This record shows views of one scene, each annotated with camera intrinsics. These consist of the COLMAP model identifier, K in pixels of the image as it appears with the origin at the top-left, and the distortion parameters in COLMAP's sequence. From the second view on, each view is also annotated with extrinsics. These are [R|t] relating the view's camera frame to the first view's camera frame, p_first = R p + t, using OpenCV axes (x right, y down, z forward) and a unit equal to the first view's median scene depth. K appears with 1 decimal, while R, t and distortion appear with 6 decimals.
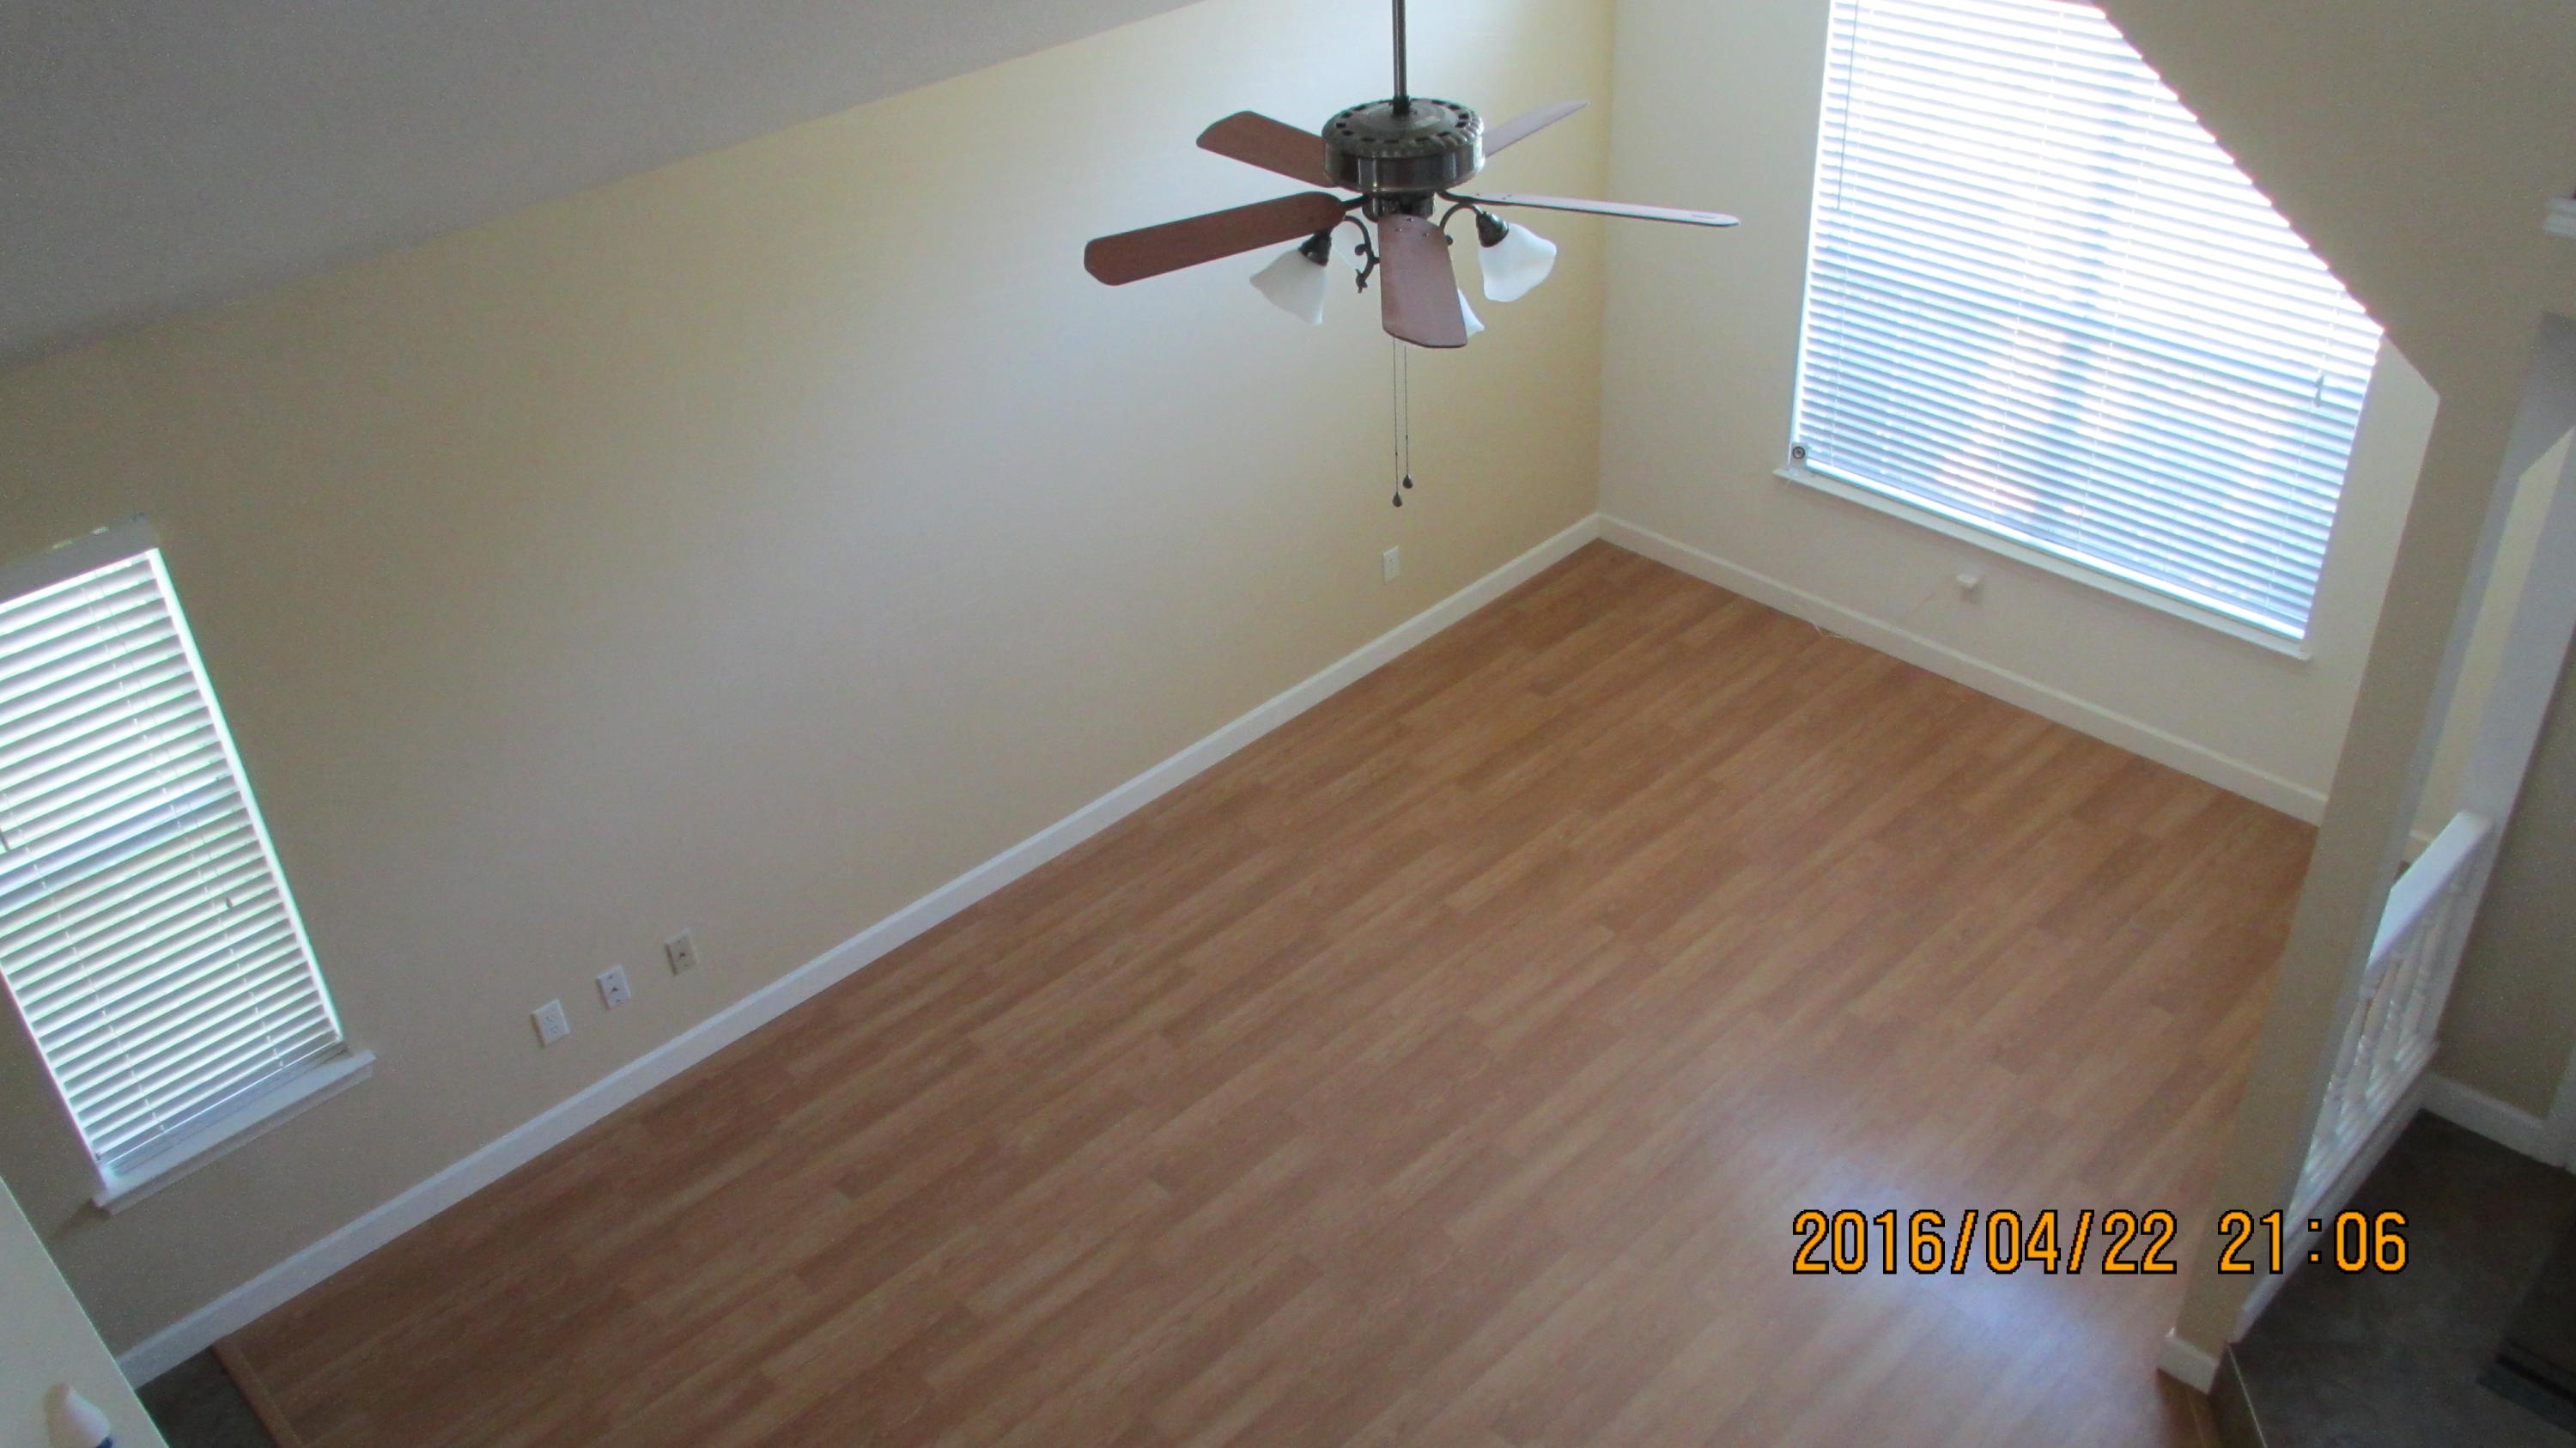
lens RADIAL K [[2137.2, 0, 1273.0], [0, 2137.2, 730.8], [0, 0, 1]] dist [-0.030729, 0.016447]
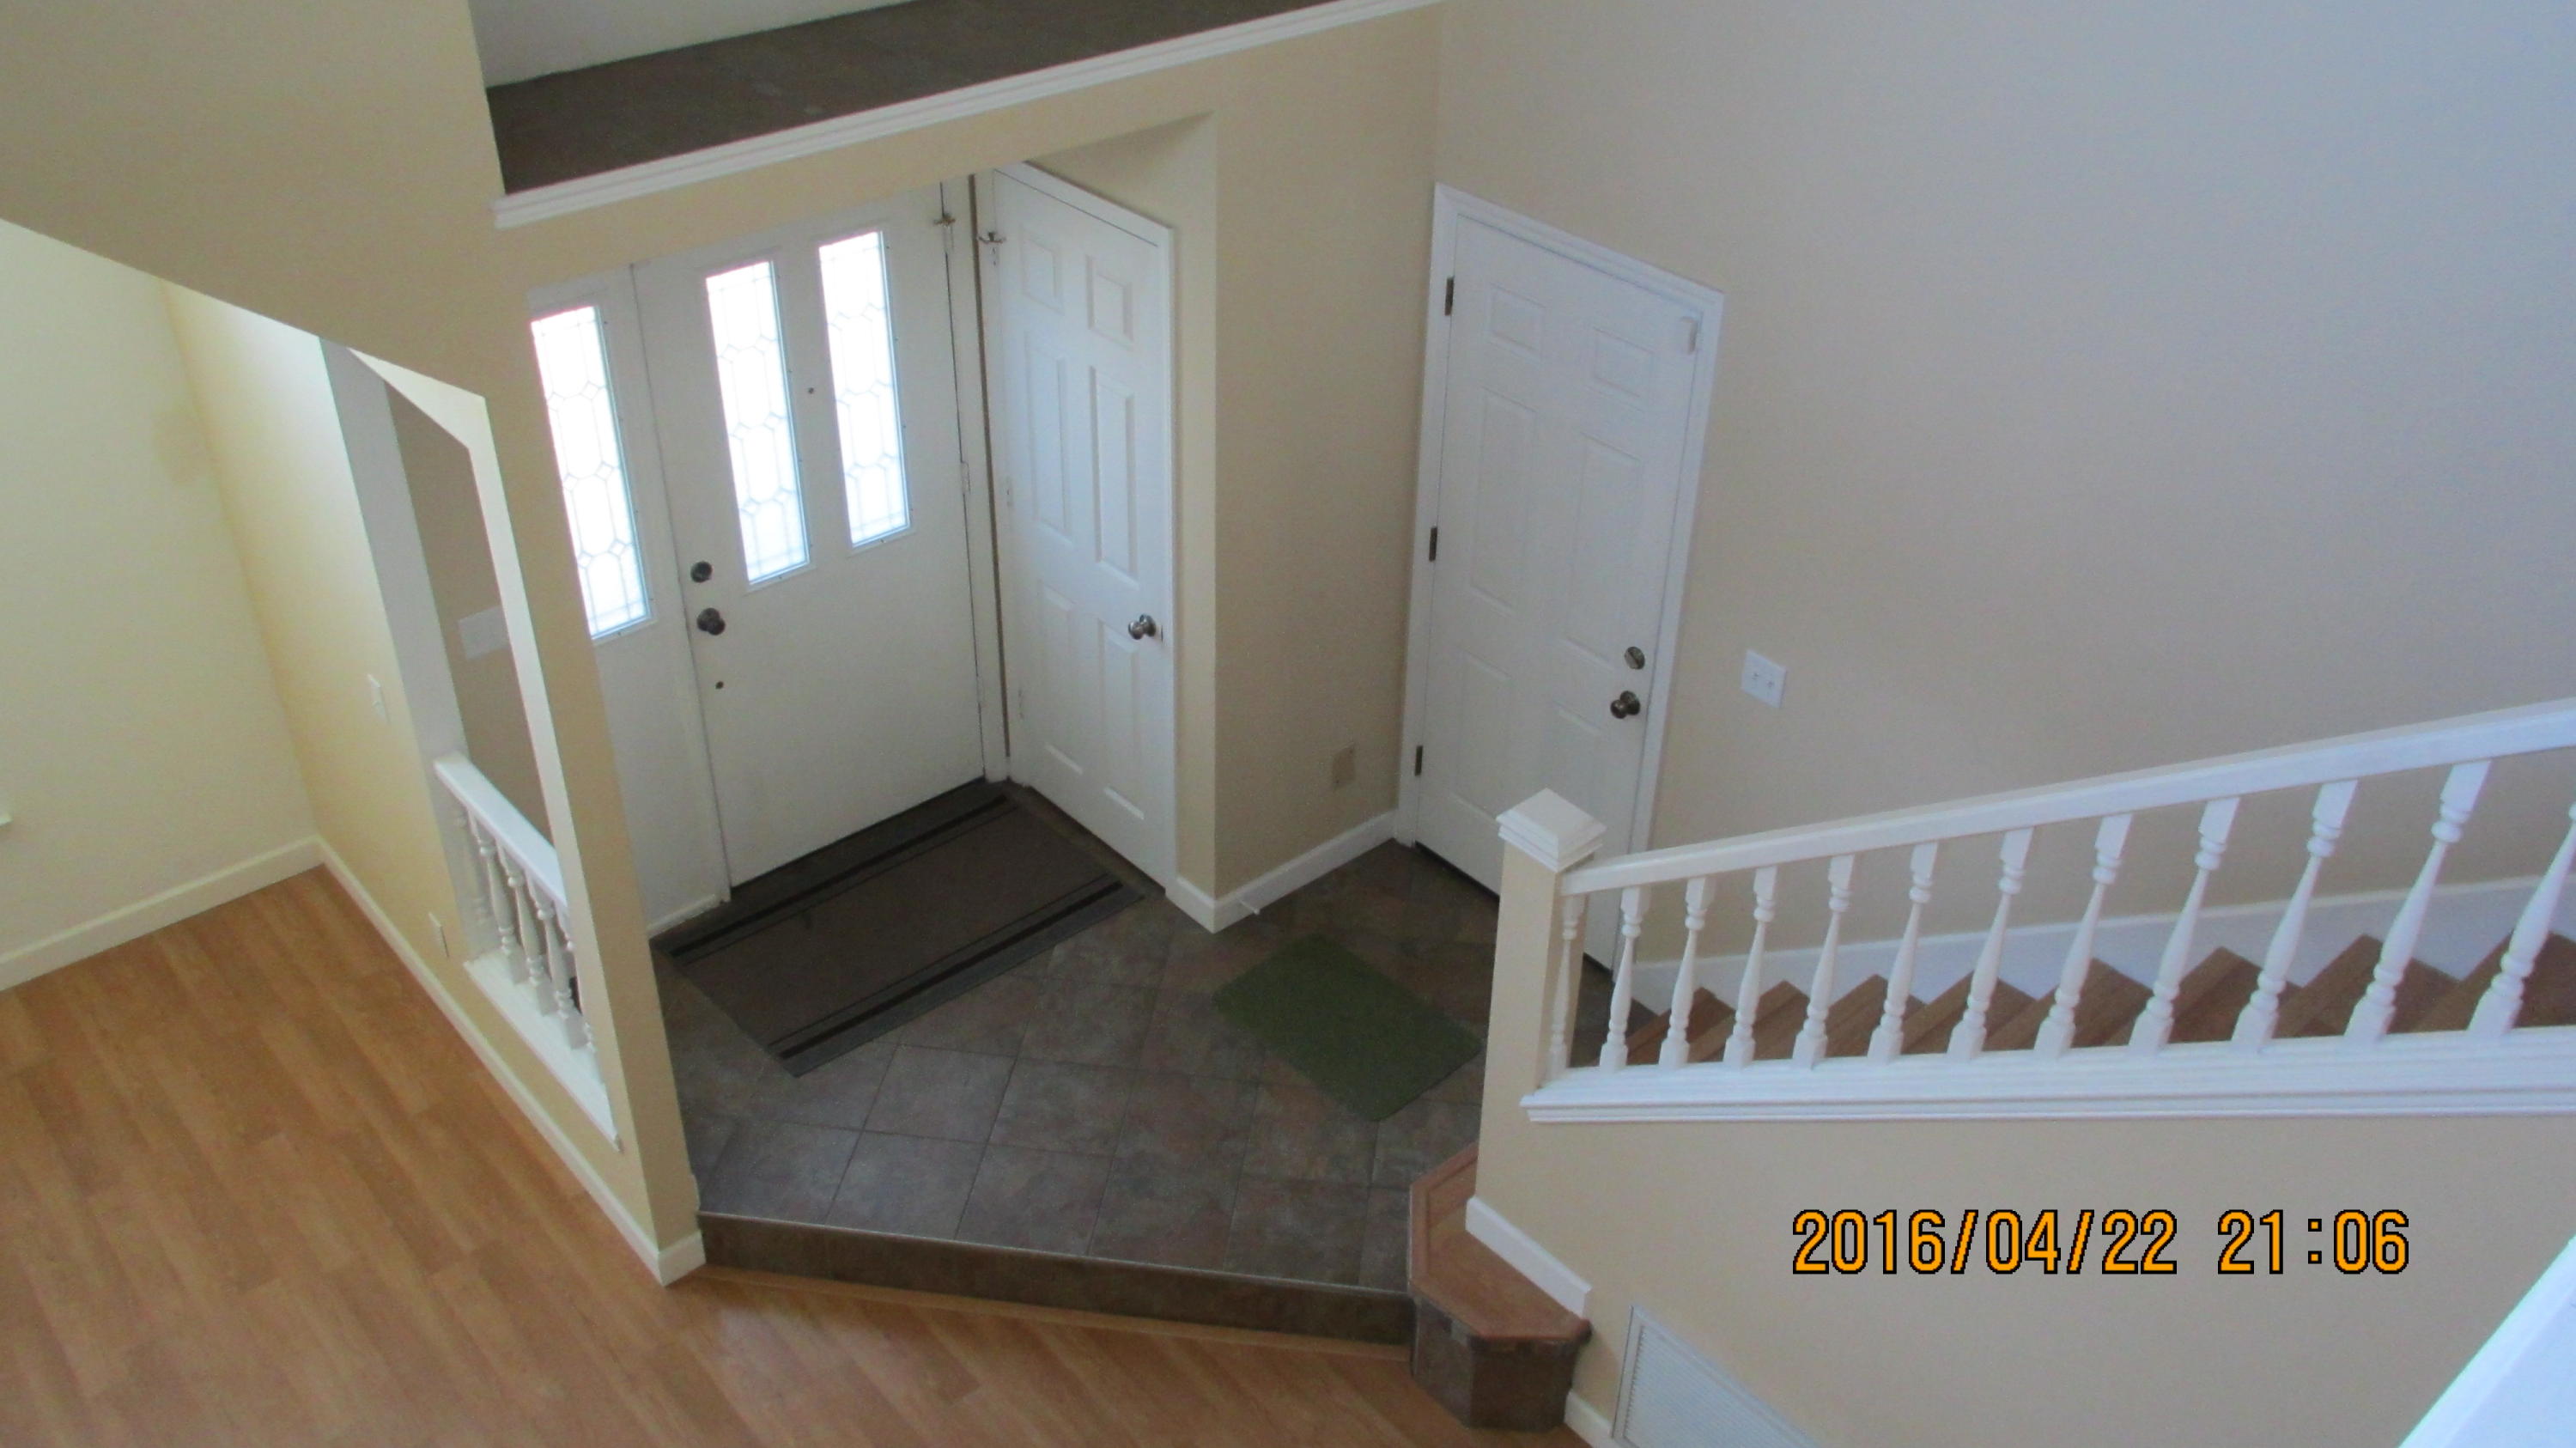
lens RADIAL K [[2137.2, 0, 1285.4], [0, 2137.2, 715.2], [0, 0, 1]] dist [-0.030729, 0.016447]
pose [[0.048255, -0.512595, 0.857273, -0.326142], [0.536345, 0.737338, 0.410691, -0.179769], [-0.842618, 0.439976, 0.310508, 0.242477]]
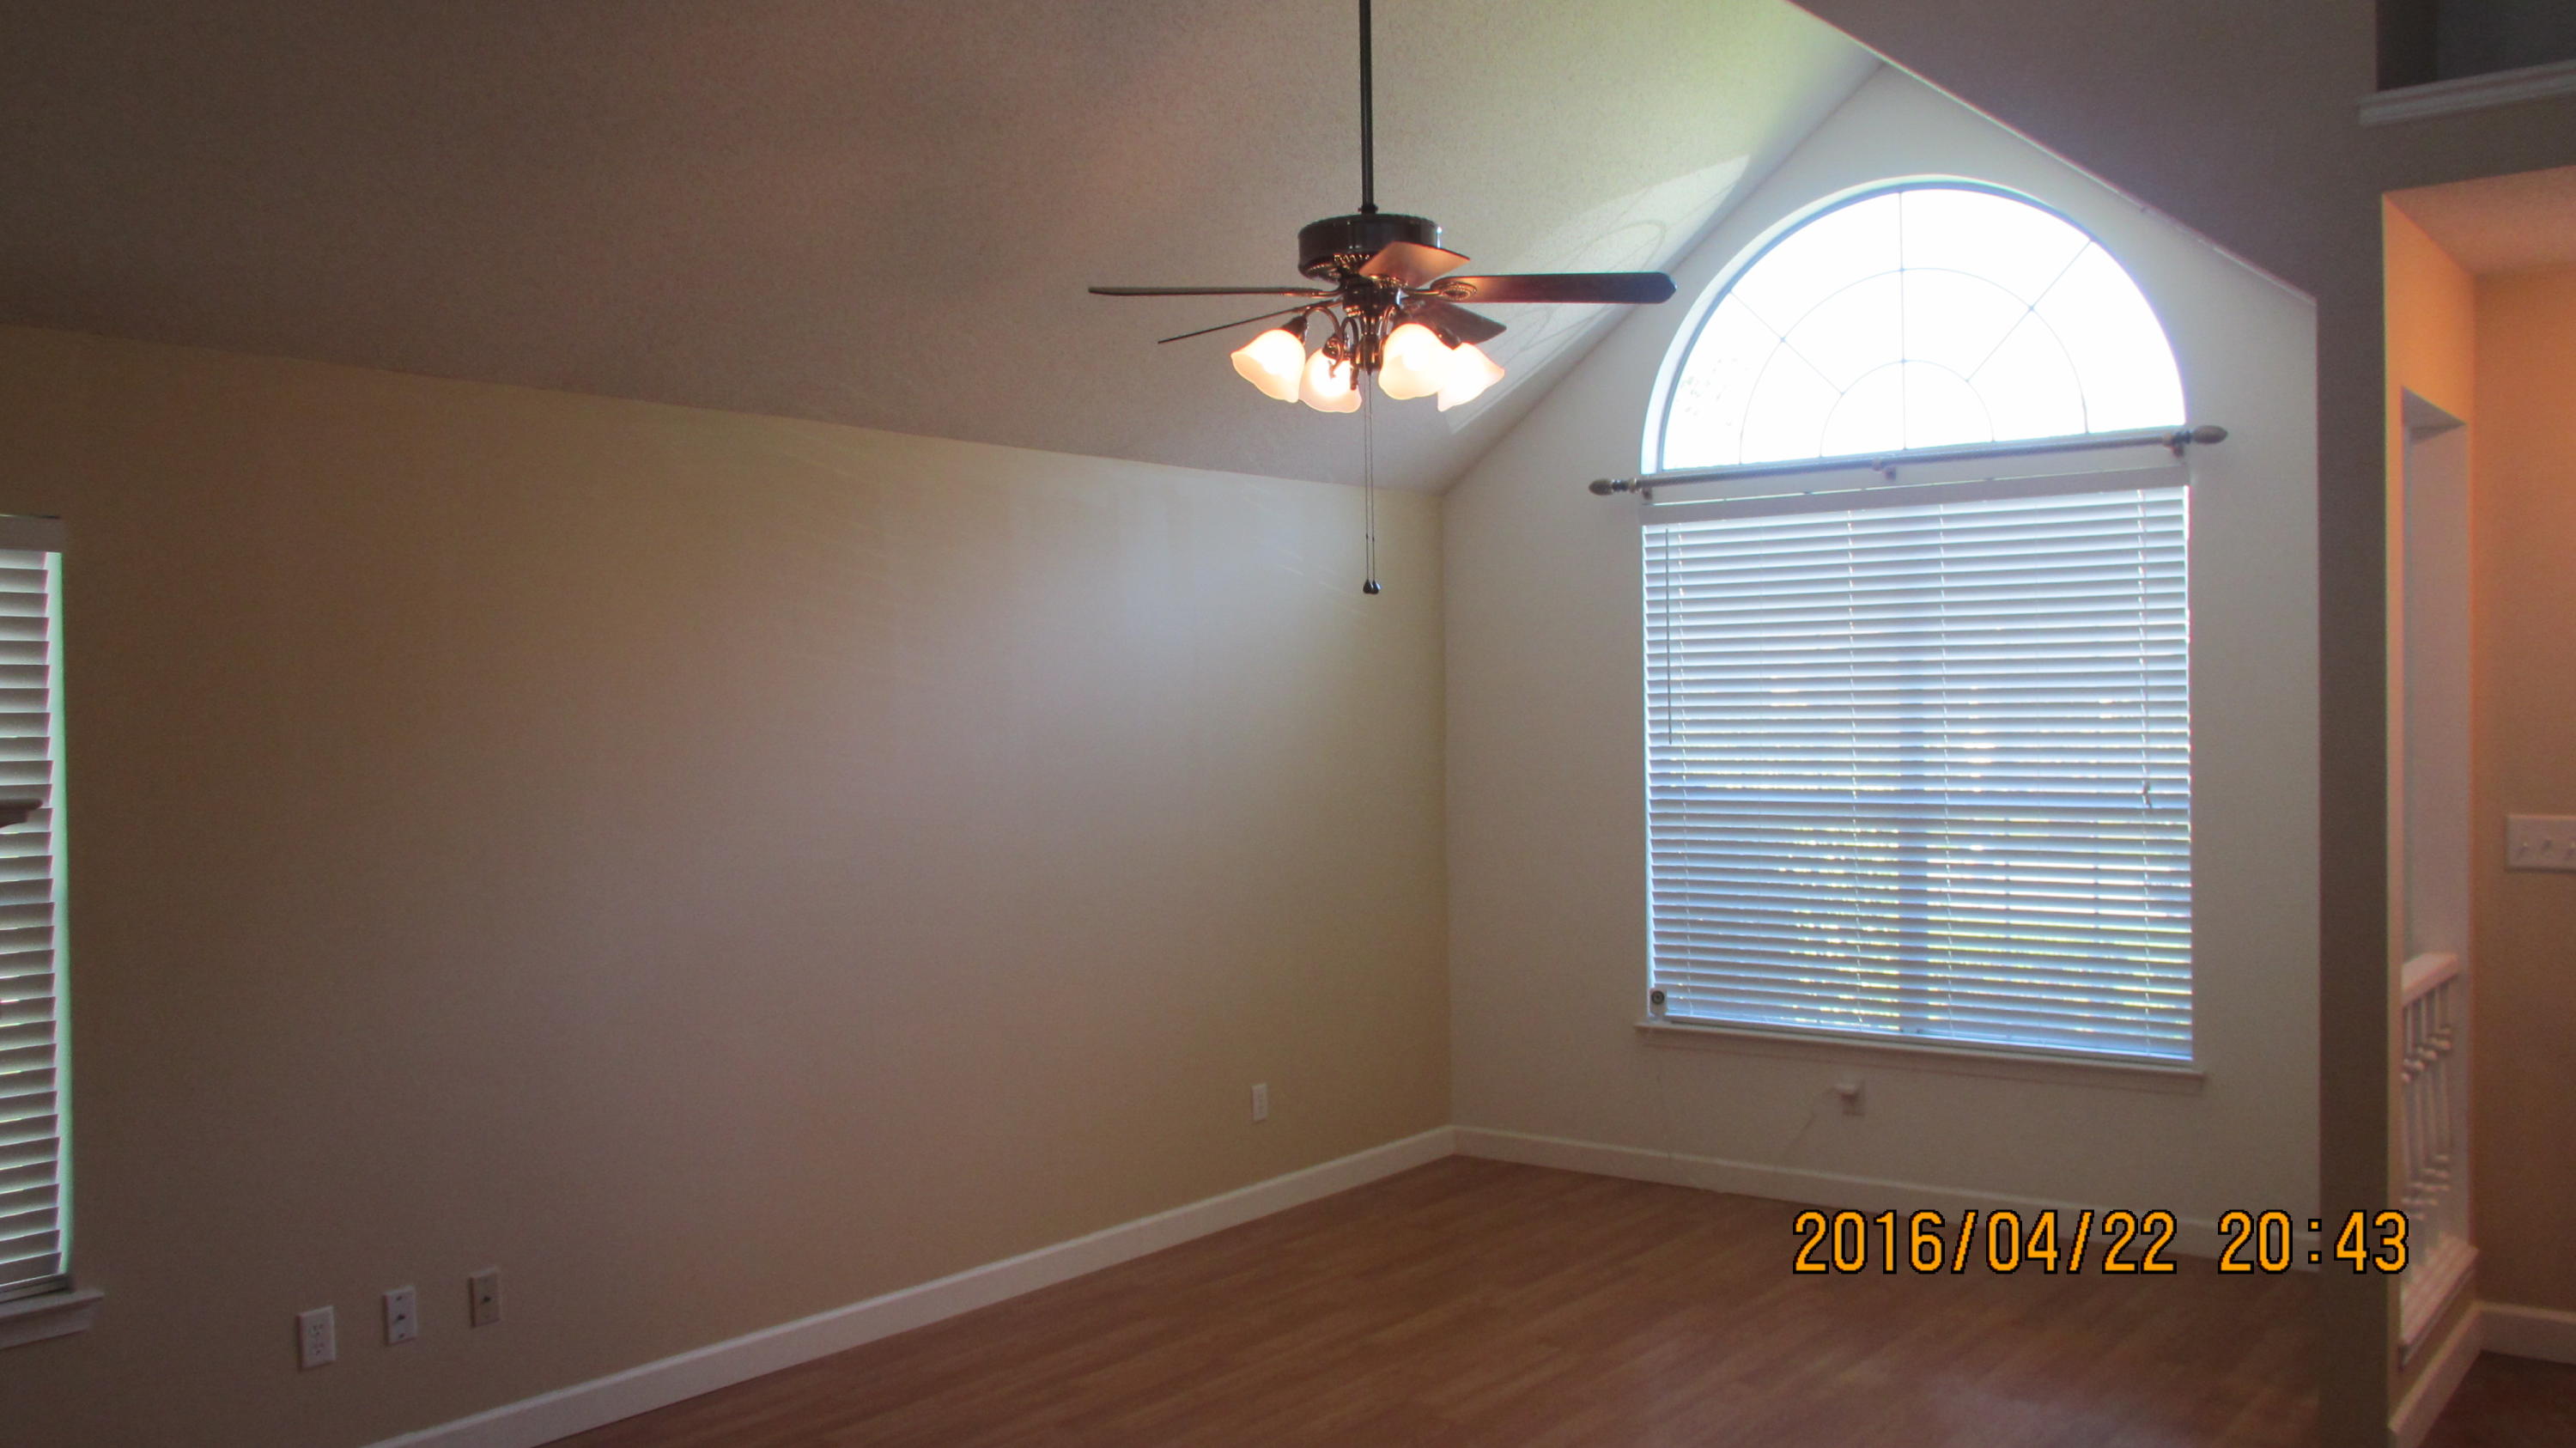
lens RADIAL K [[2137.2, 0, 1275.2], [0, 2137.2, 731.5], [0, 0, 1]] dist [-0.030729, 0.016447]
pose [[0.989521, 0.035393, 0.139984, -0.107390], [0.047851, 0.834322, -0.549197, 0.429250], [-0.136229, 0.550140, 0.823885, 0.173533]]
